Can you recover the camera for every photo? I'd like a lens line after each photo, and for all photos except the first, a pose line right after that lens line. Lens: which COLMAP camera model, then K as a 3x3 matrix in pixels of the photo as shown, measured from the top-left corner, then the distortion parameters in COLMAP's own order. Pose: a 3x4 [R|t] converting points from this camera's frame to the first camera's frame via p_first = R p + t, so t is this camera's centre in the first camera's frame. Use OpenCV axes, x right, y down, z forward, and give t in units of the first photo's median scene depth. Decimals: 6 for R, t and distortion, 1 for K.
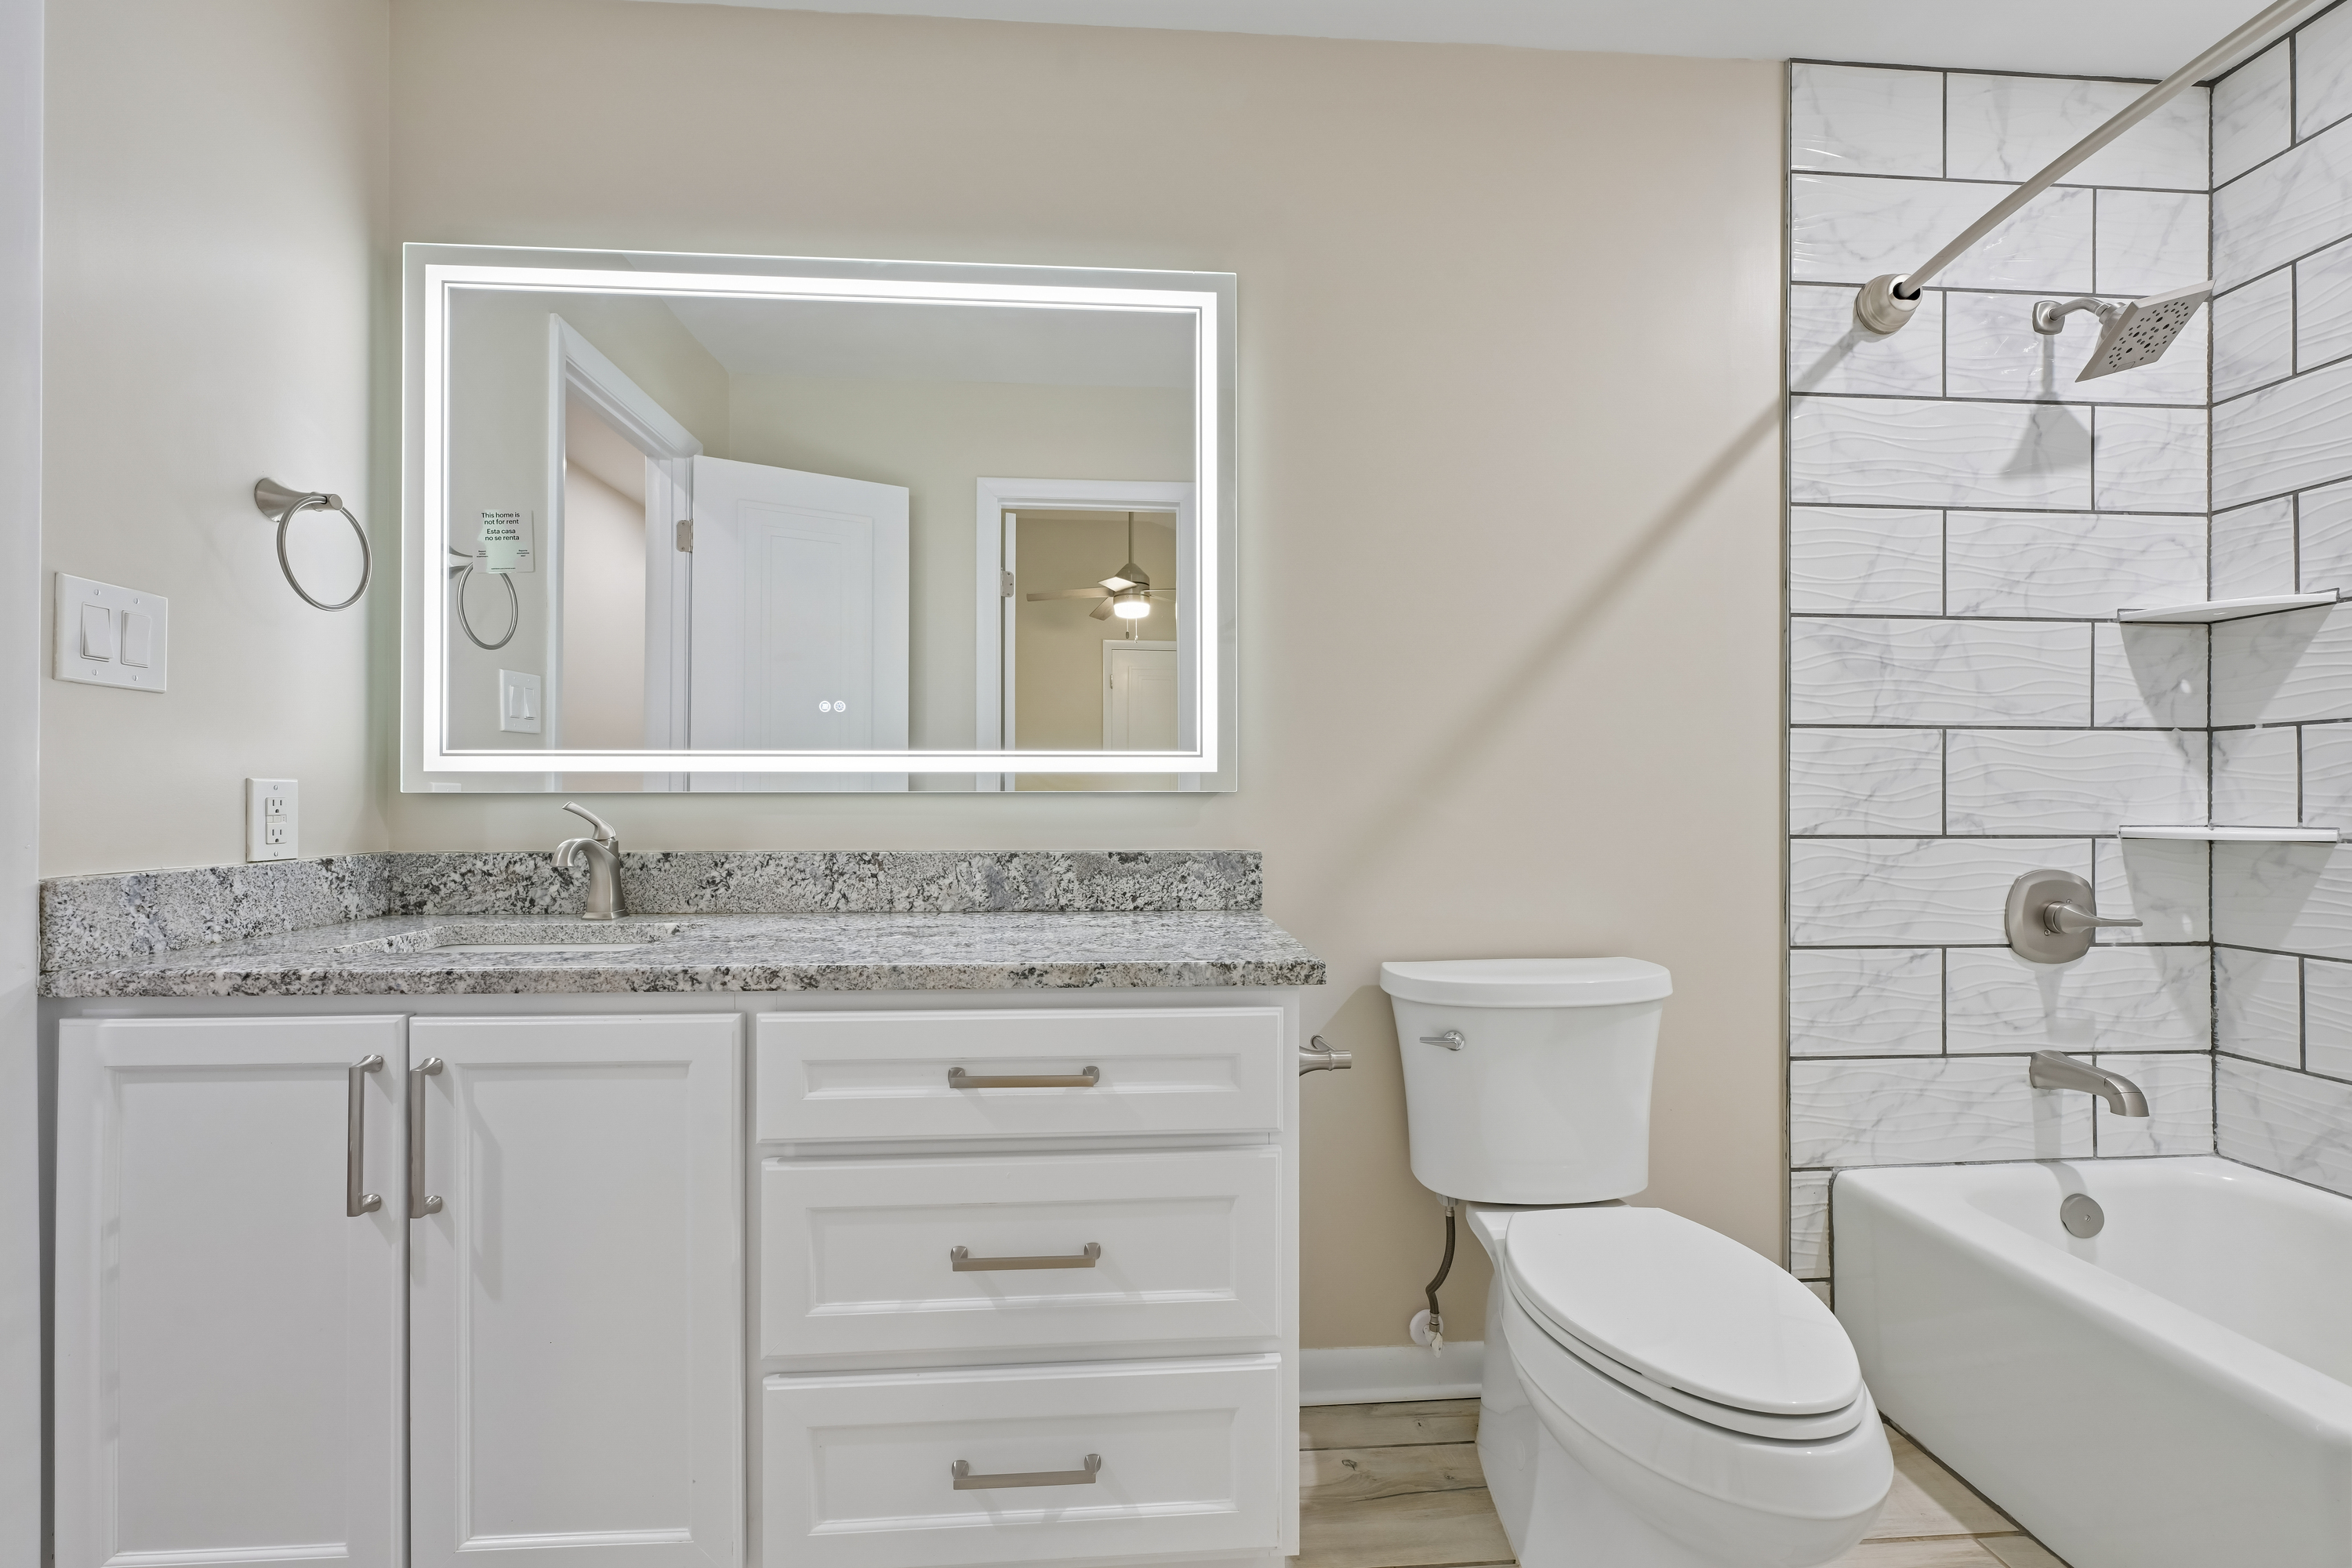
lens RADIAL K [[943.3, 0, 1176.0], [0, 943.3, 784.0], [0, 0, 1]] dist [0.014823, -0.004578]
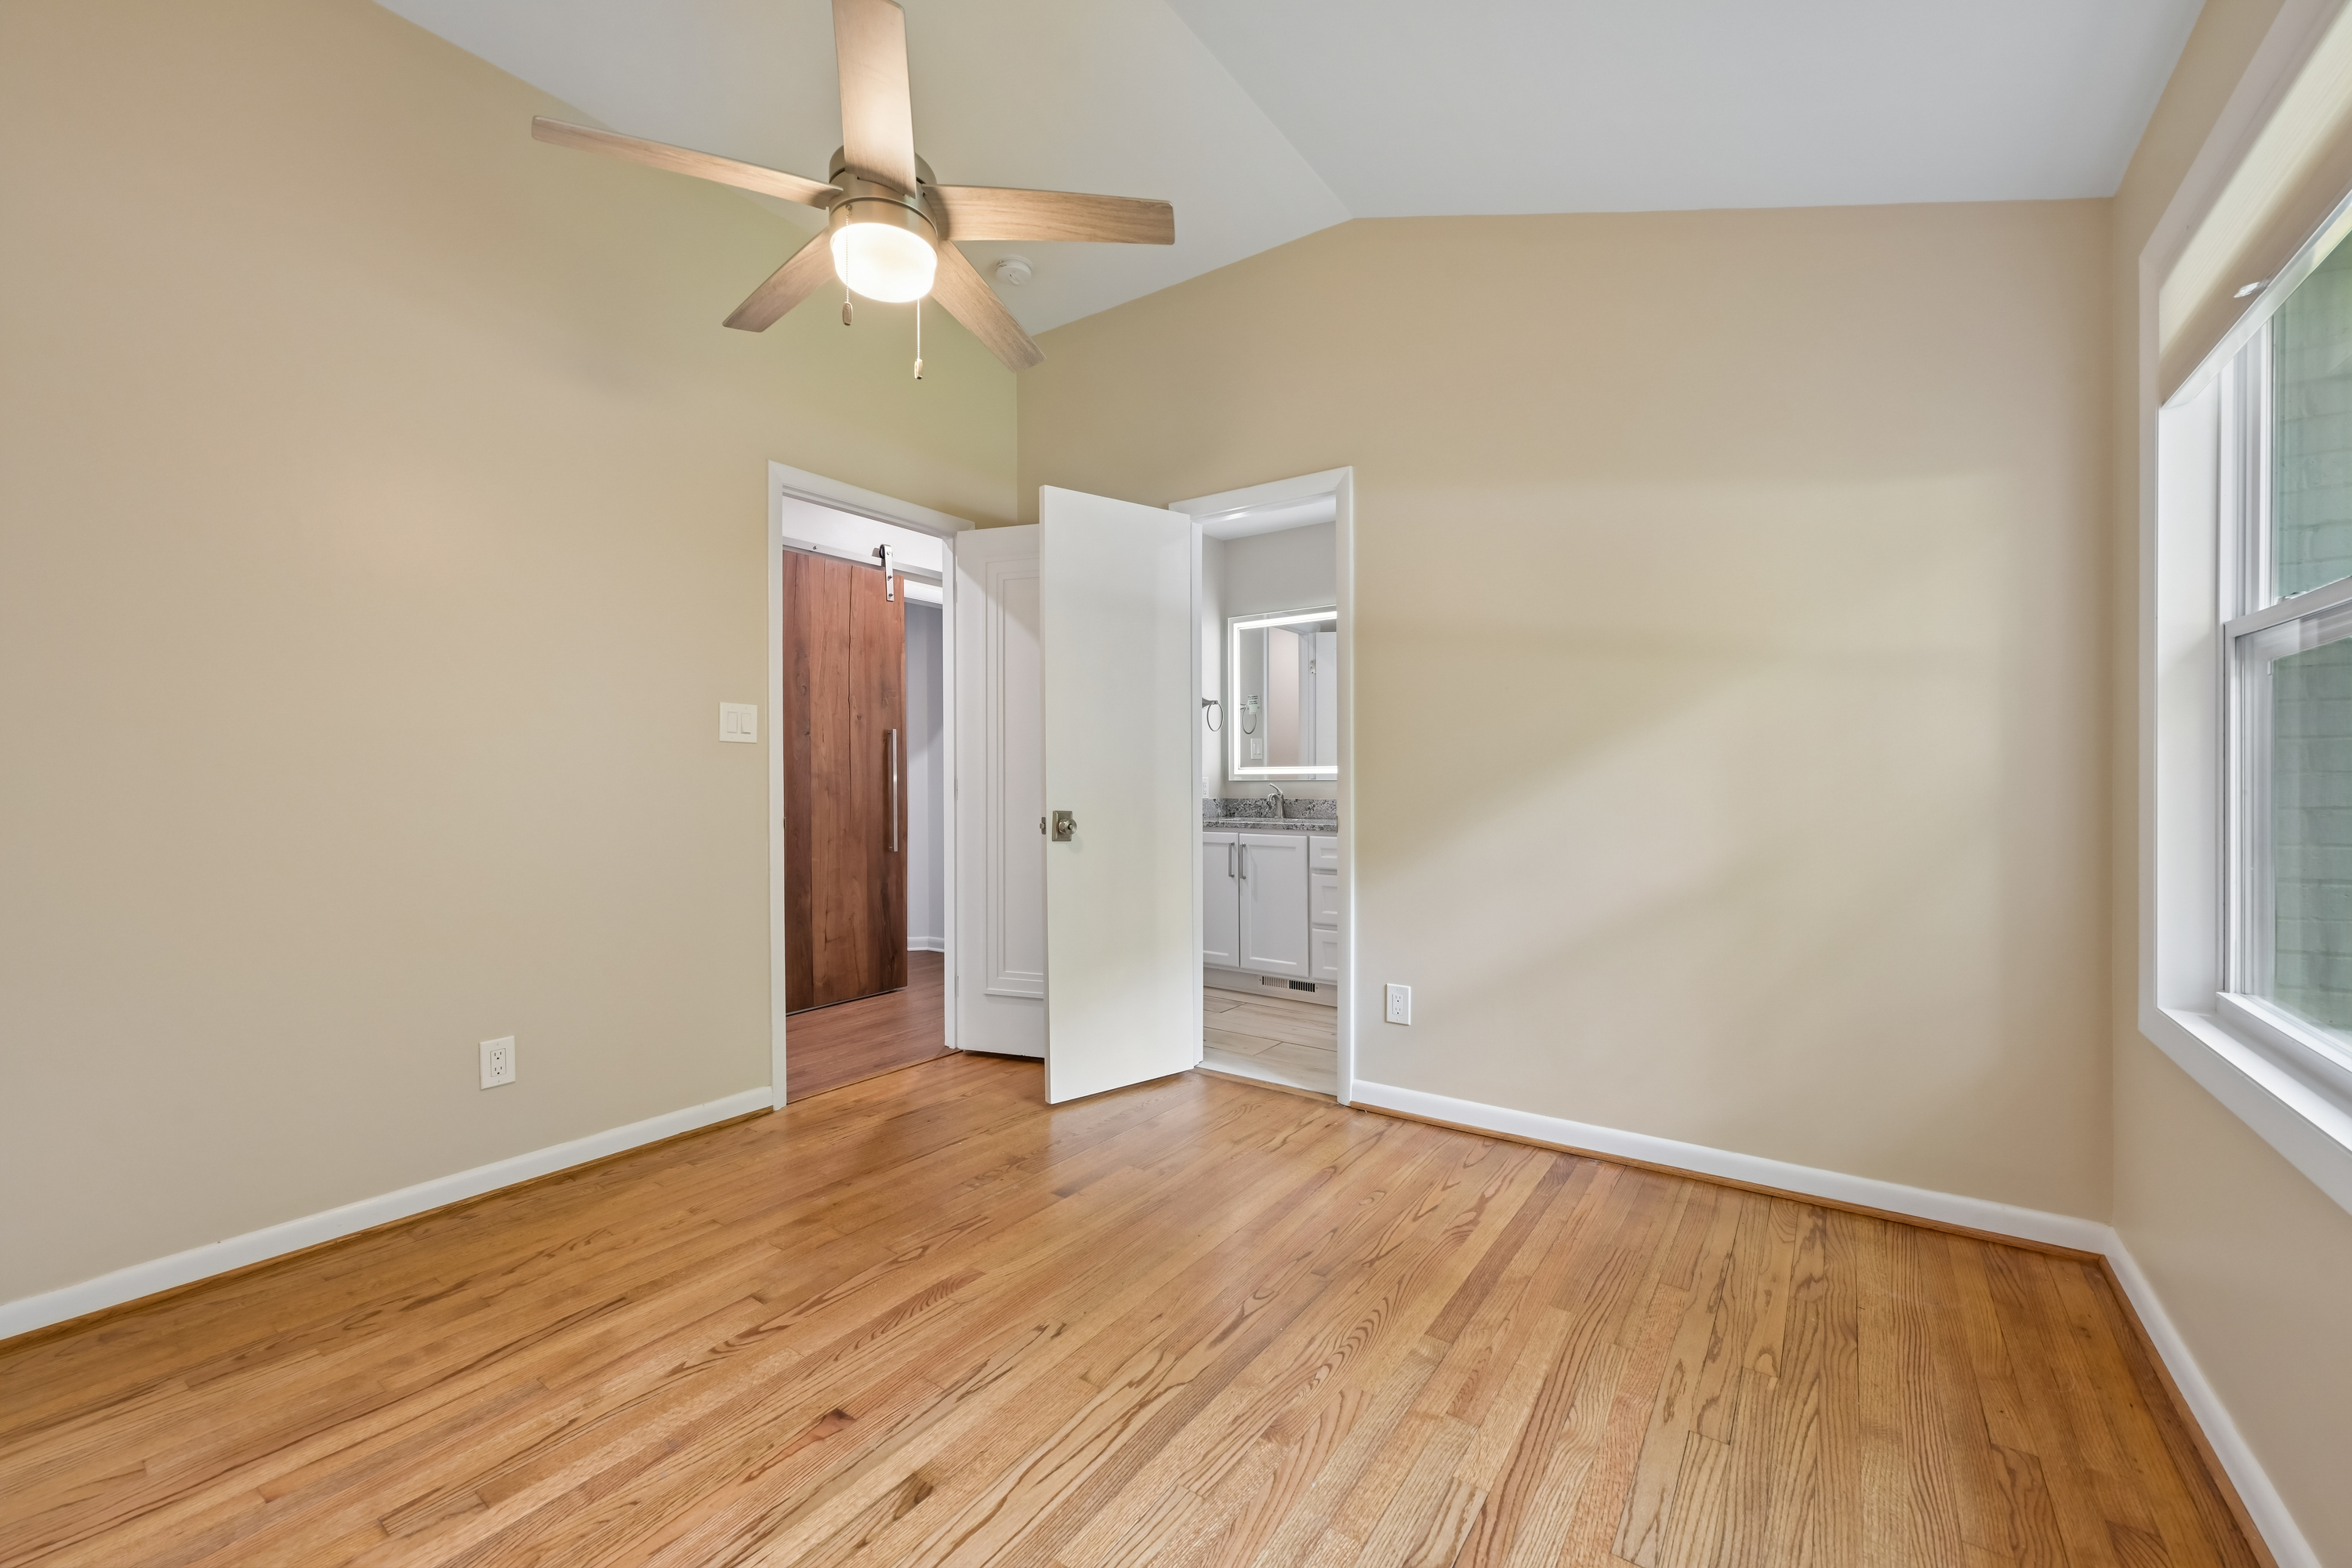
lens RADIAL K [[953.2, 0, 1176.0], [0, 953.2, 784.0], [0, 0, 1]] dist [-0.001933, -0.000306]
pose [[0.781266, -0.002168, -0.624194, 1.244924], [0.011660, 0.999870, 0.011122, -0.019800], [0.624089, -0.015968, 0.781190, -1.906818]]
